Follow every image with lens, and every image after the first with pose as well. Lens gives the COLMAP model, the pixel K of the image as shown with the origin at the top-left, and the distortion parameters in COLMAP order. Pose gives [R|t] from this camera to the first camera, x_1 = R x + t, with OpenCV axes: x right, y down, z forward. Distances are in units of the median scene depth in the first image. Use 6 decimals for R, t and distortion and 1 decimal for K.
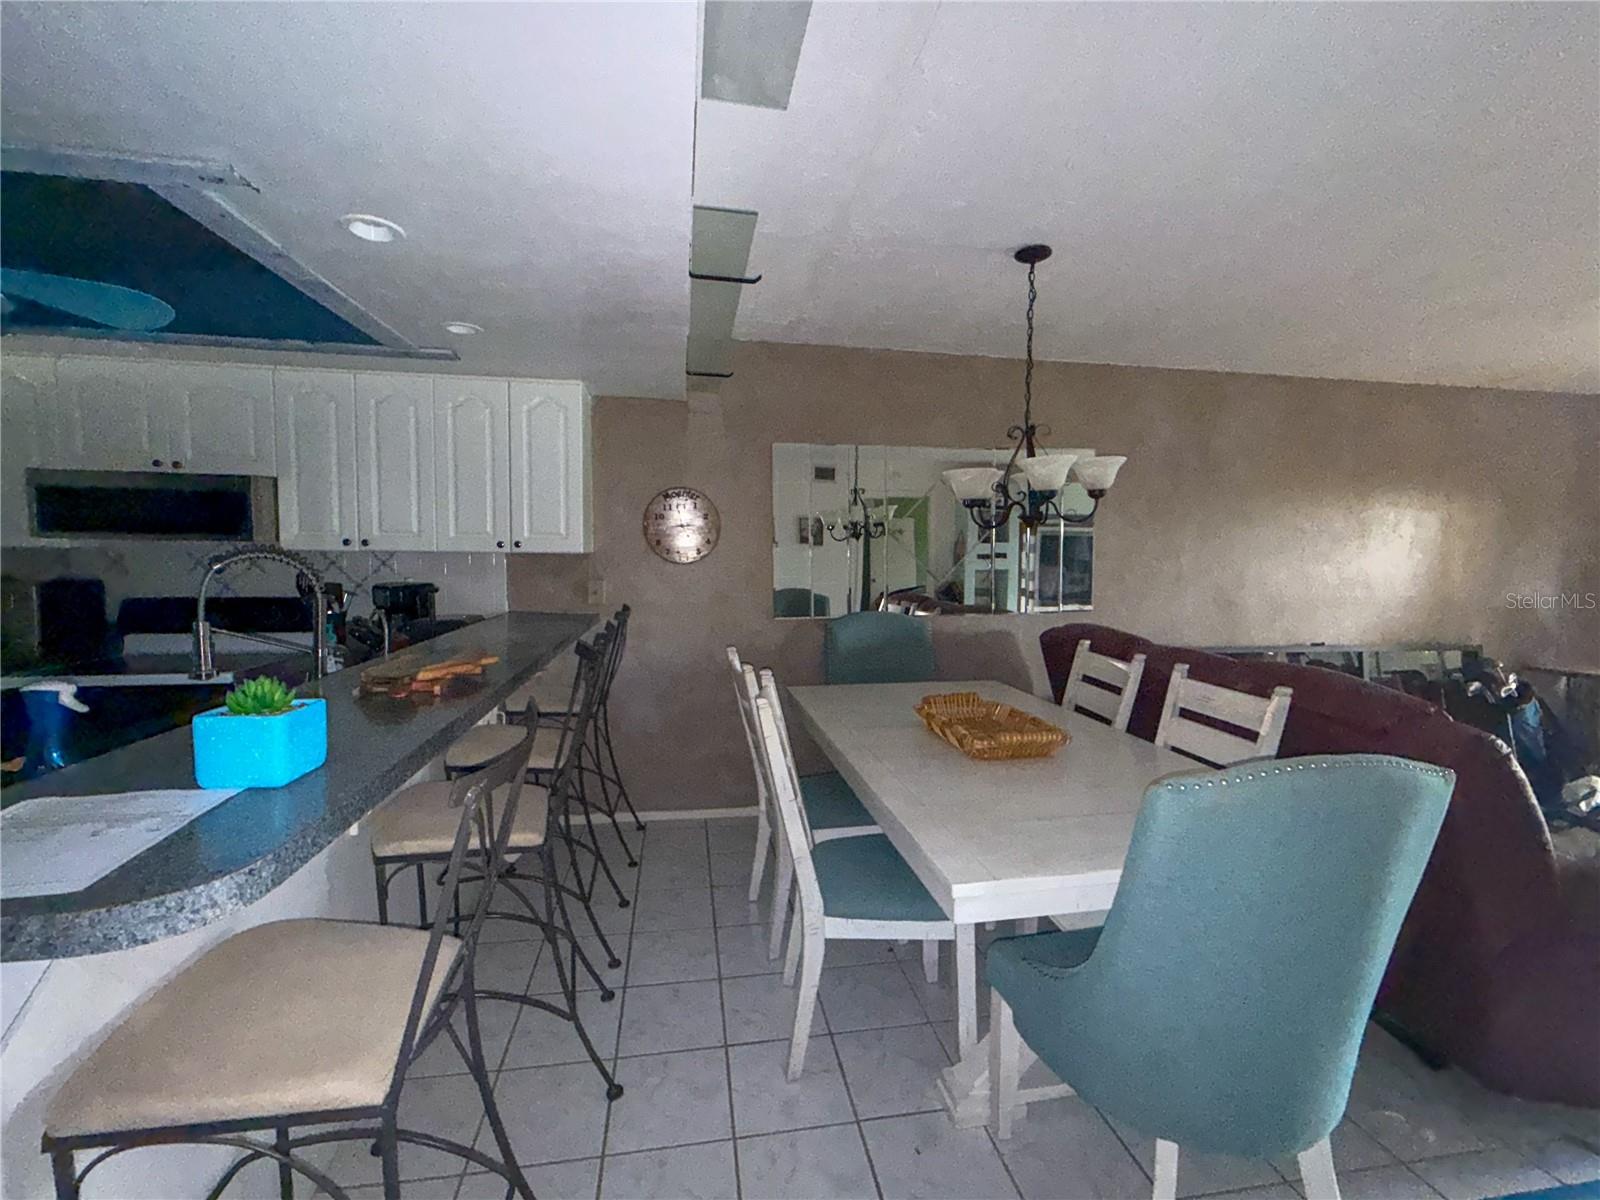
lens RADIAL K [[664.7, 0, 821.1], [0, 664.7, 595.8], [0, 0, 1]] dist [-0.000491, -0.000240]
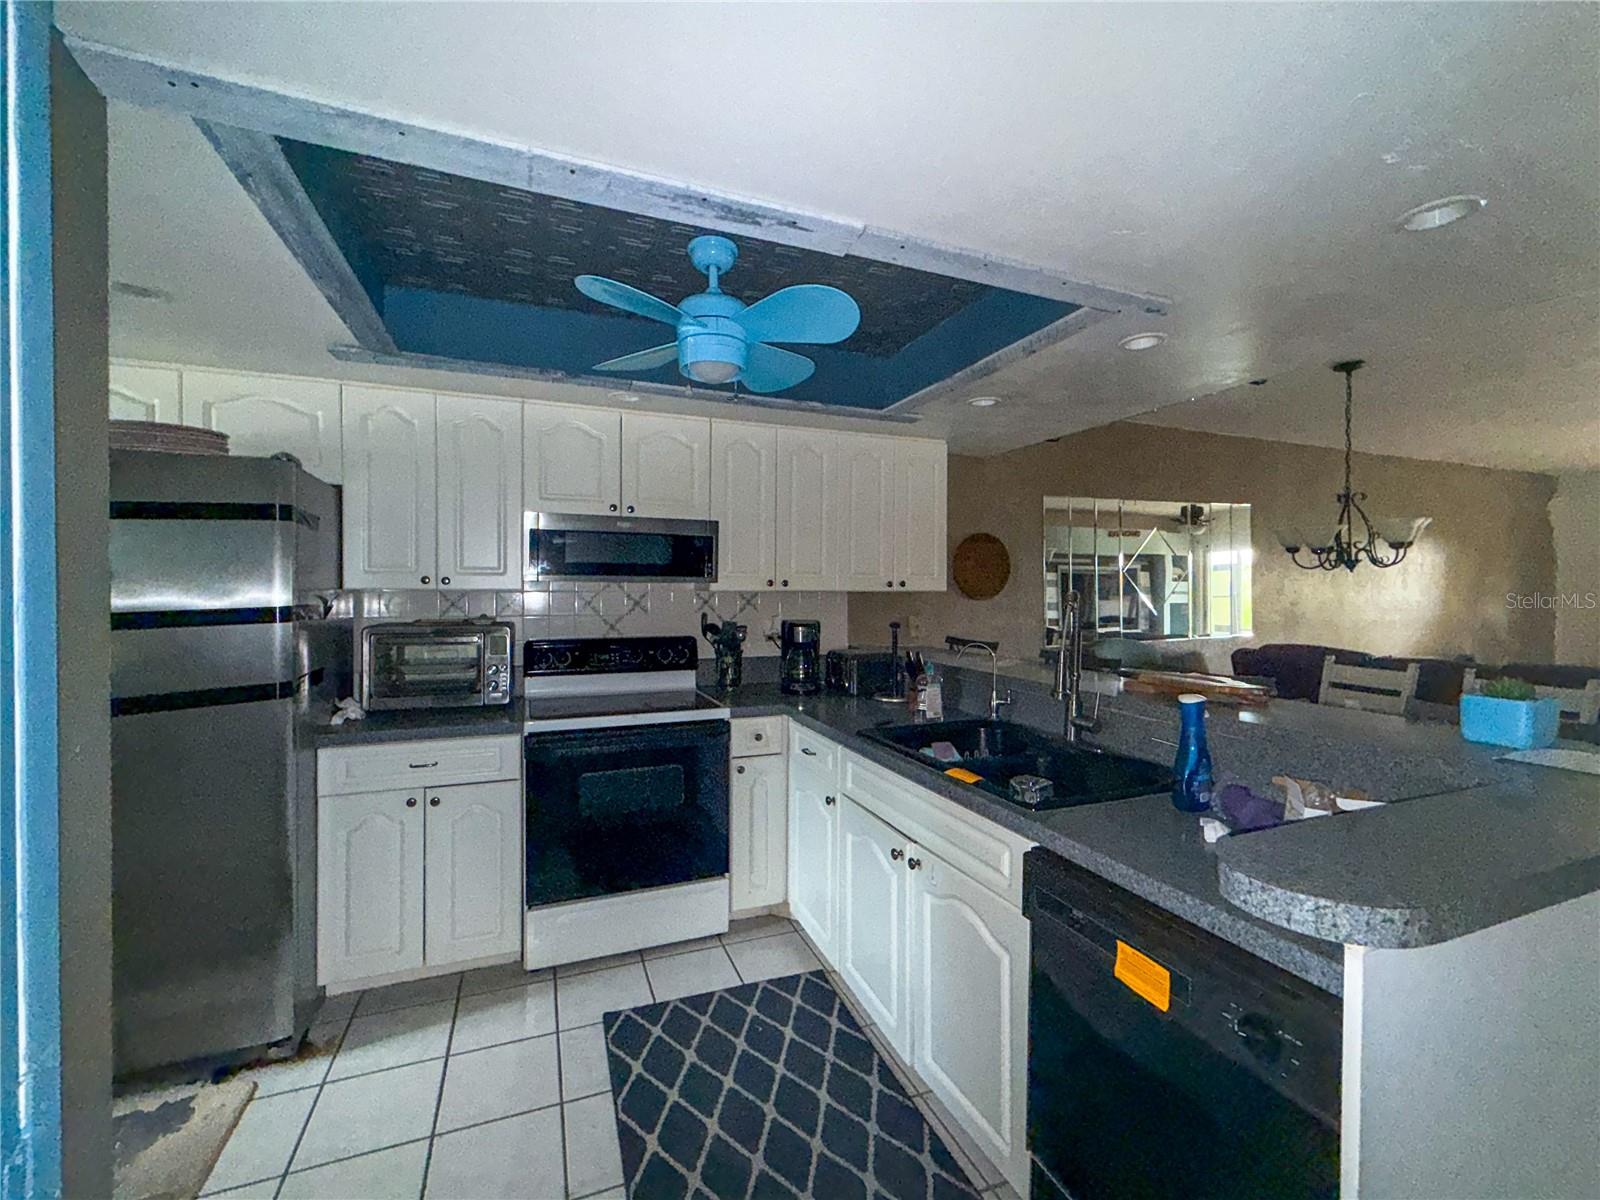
lens RADIAL K [[664.7, 0, 821.1], [0, 664.7, 595.8], [0, 0, 1]] dist [-0.000491, -0.000240]
pose [[0.978979, -0.009152, 0.203756, -0.812865], [0.019452, 0.998629, -0.048607, -0.006157], [-0.203032, 0.051549, 0.977814, -0.056813]]
